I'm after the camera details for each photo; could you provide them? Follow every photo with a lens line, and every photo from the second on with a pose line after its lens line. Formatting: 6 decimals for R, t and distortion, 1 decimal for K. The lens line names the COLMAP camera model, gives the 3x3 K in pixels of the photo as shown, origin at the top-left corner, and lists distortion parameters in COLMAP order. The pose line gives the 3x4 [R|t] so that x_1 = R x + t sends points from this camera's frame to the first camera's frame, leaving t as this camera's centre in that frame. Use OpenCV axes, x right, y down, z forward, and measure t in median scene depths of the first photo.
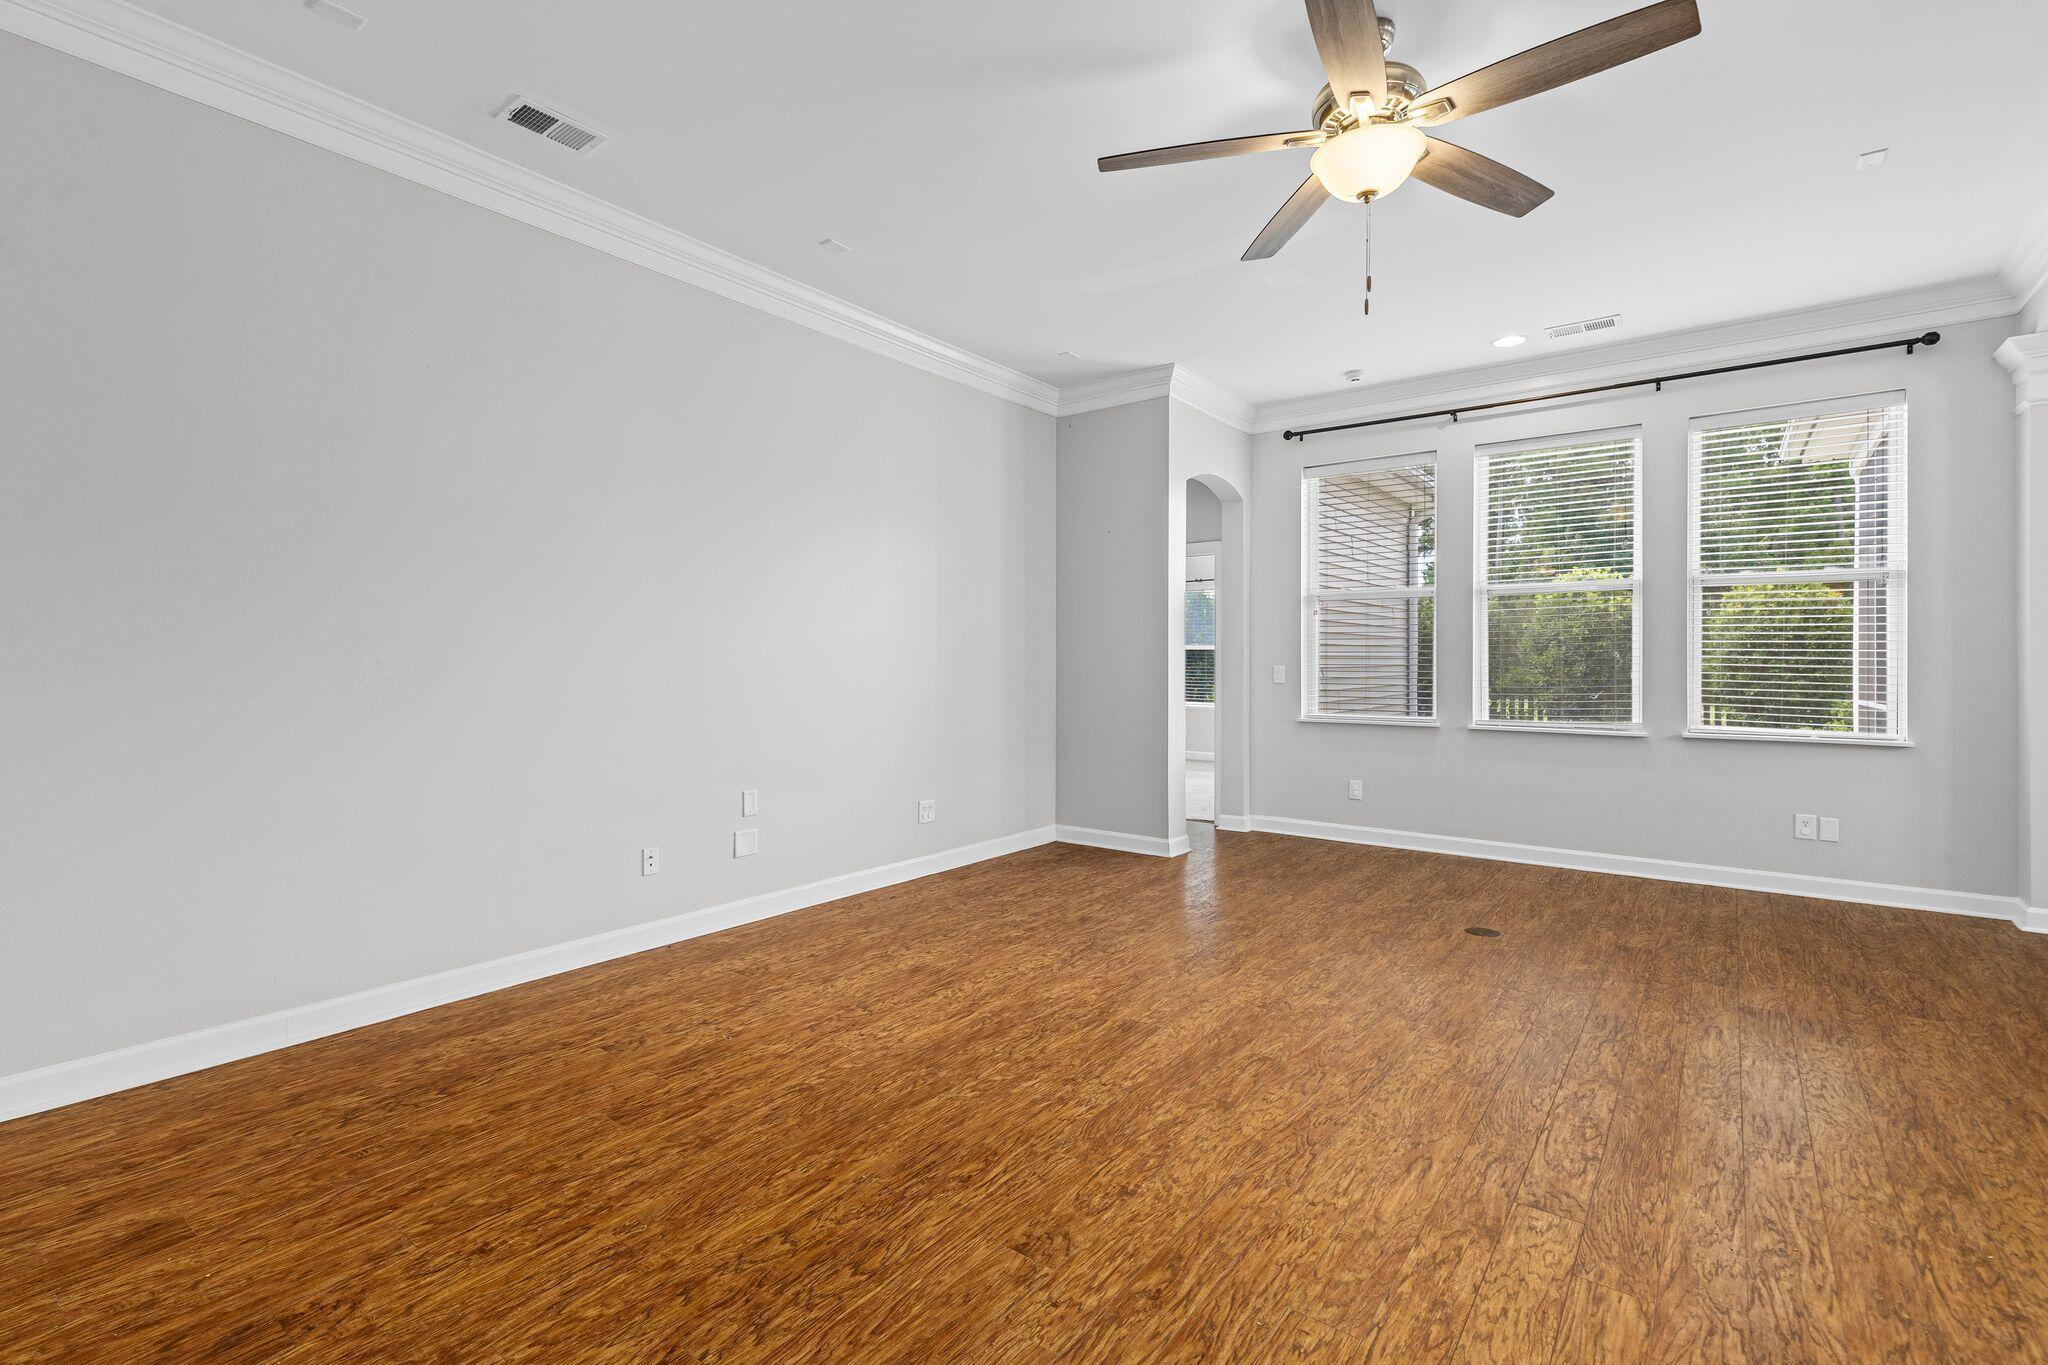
lens RADIAL K [[922.9, 0, 1029.5], [0, 922.9, 673.8], [0, 0, 1]] dist [0.006635, -0.000471]
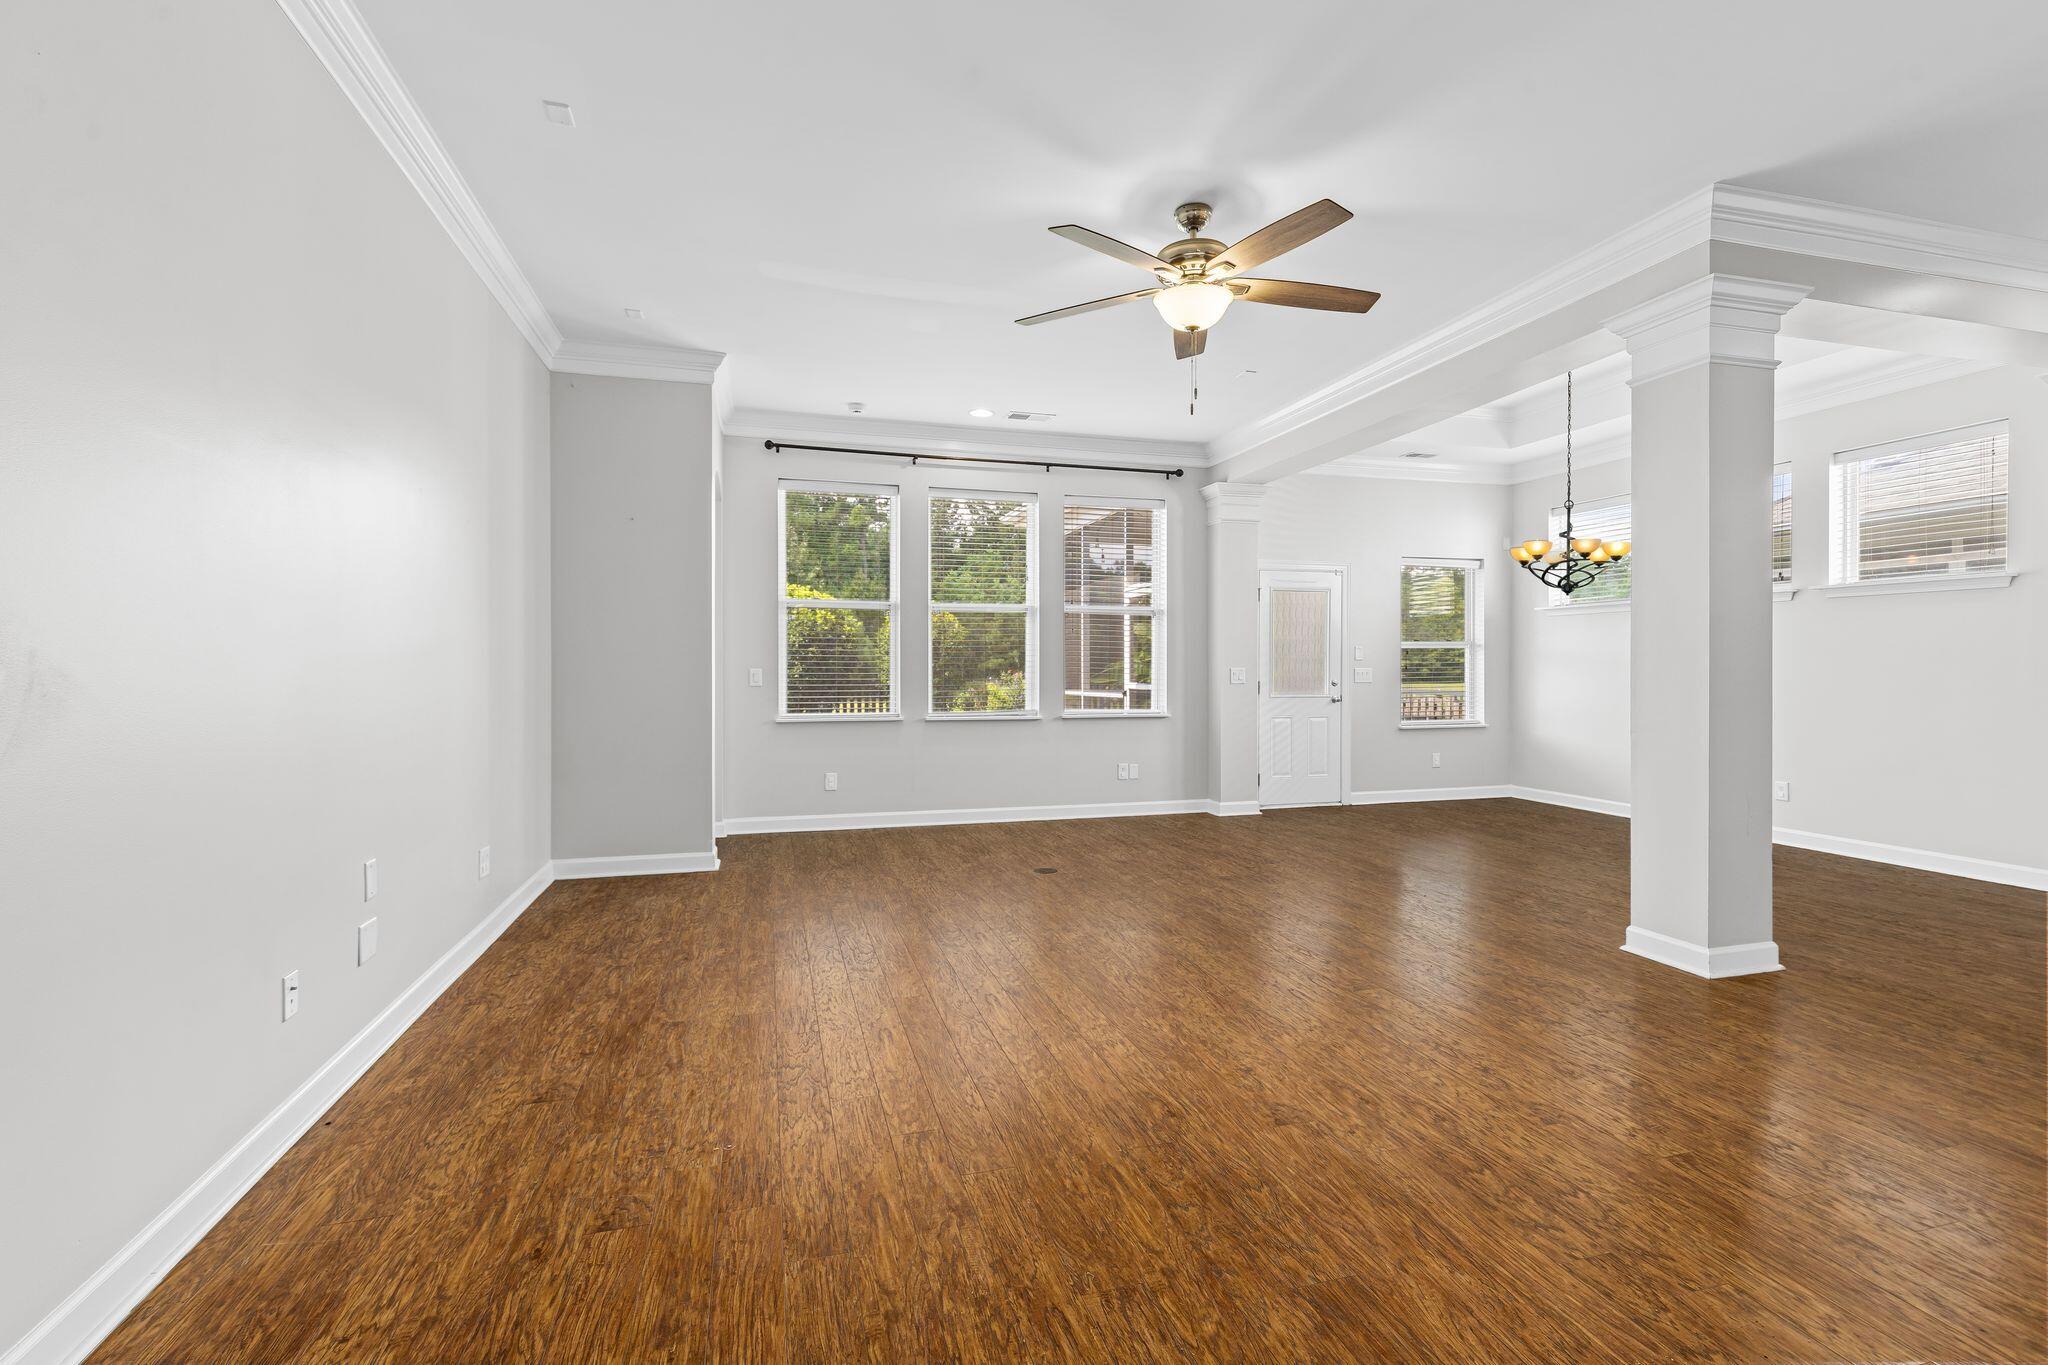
lens RADIAL K [[922.9, 0, 1029.5], [0, 922.9, 673.8], [0, 0, 1]] dist [0.006635, -0.000471]
pose [[0.598168, -0.007198, 0.801339, -0.651116], [0.010581, 0.999943, 0.001084, -0.002152], [-0.801301, 0.007830, 0.598210, 0.268294]]
